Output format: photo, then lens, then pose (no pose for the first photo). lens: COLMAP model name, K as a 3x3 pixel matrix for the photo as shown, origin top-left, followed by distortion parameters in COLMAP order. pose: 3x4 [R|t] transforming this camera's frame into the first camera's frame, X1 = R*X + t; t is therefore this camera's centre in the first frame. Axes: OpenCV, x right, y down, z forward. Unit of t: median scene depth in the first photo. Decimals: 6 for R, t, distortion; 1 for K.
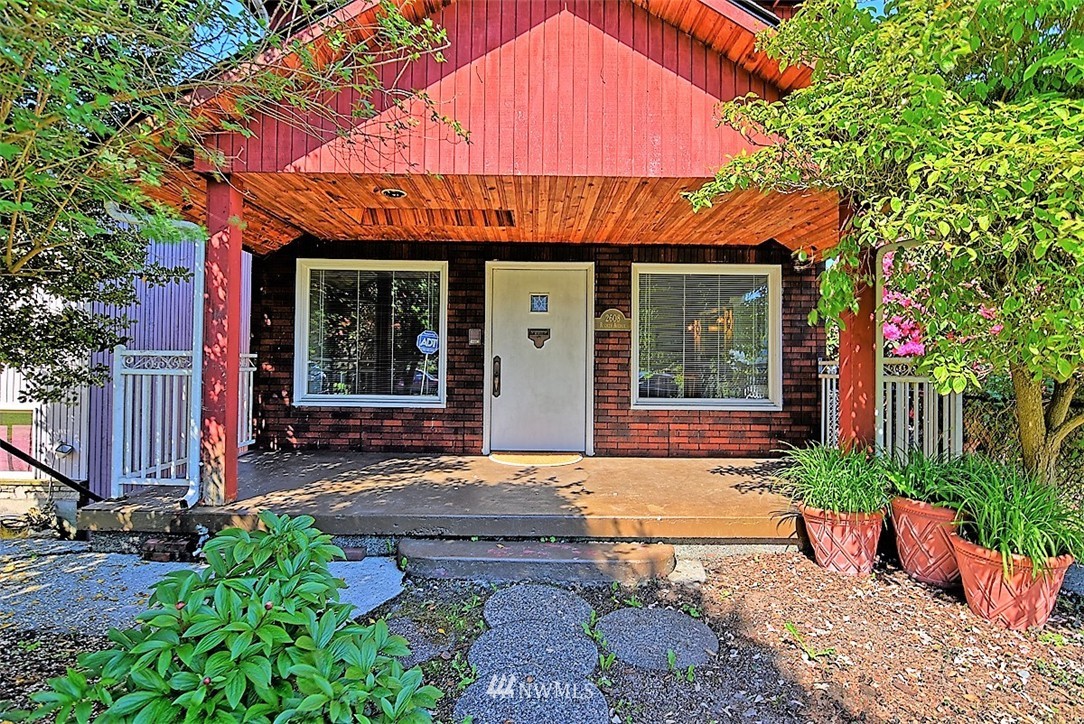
lens RADIAL K [[527.3, 0, 538.3], [0, 527.3, 358.5], [0, 0, 1]] dist [-0.006149, -0.010474]
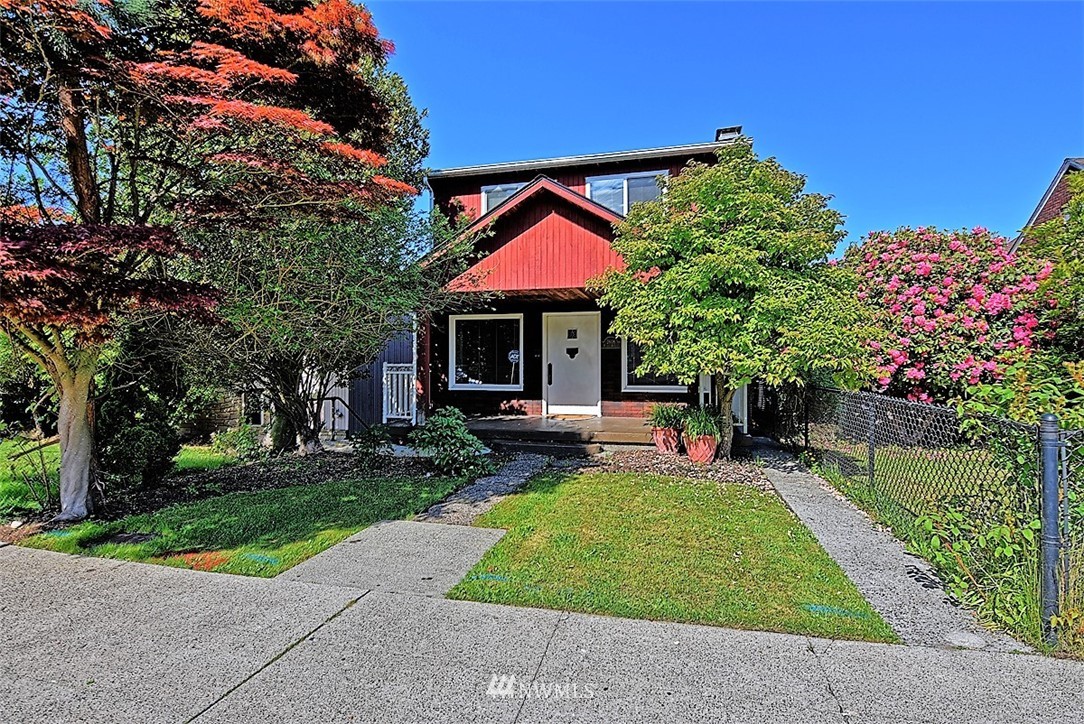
lens RADIAL K [[537.4, 0, 542.0], [0, 537.4, 362.0], [0, 0, 1]] dist [-0.018556, -0.000309]
pose [[0.969414, -0.014589, -0.244996, 0.369501], [0.015480, 0.999879, 0.001711, -0.013151], [0.244941, -0.005452, 0.969523, -0.870632]]
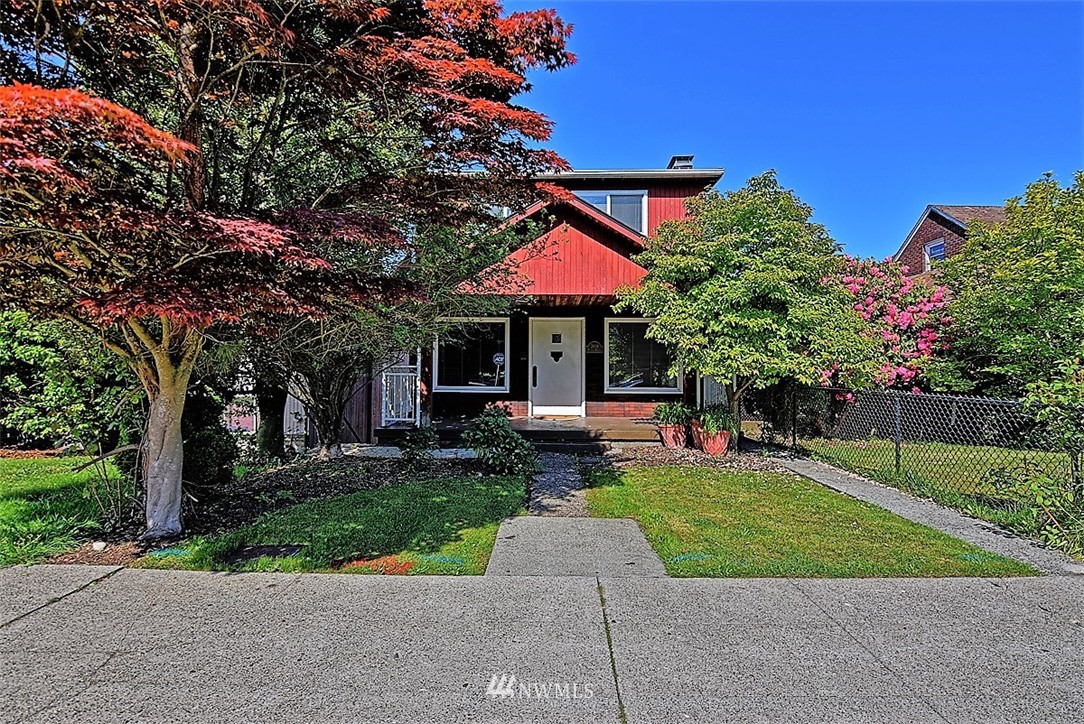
lens RADIAL K [[527.3, 0, 538.3], [0, 527.3, 358.5], [0, 0, 1]] dist [-0.006149, -0.010474]
pose [[0.999705, -0.007118, -0.023205, -0.020489], [0.006868, 0.999918, -0.010828, -0.011113], [0.023280, 0.010665, 0.999672, -0.964003]]
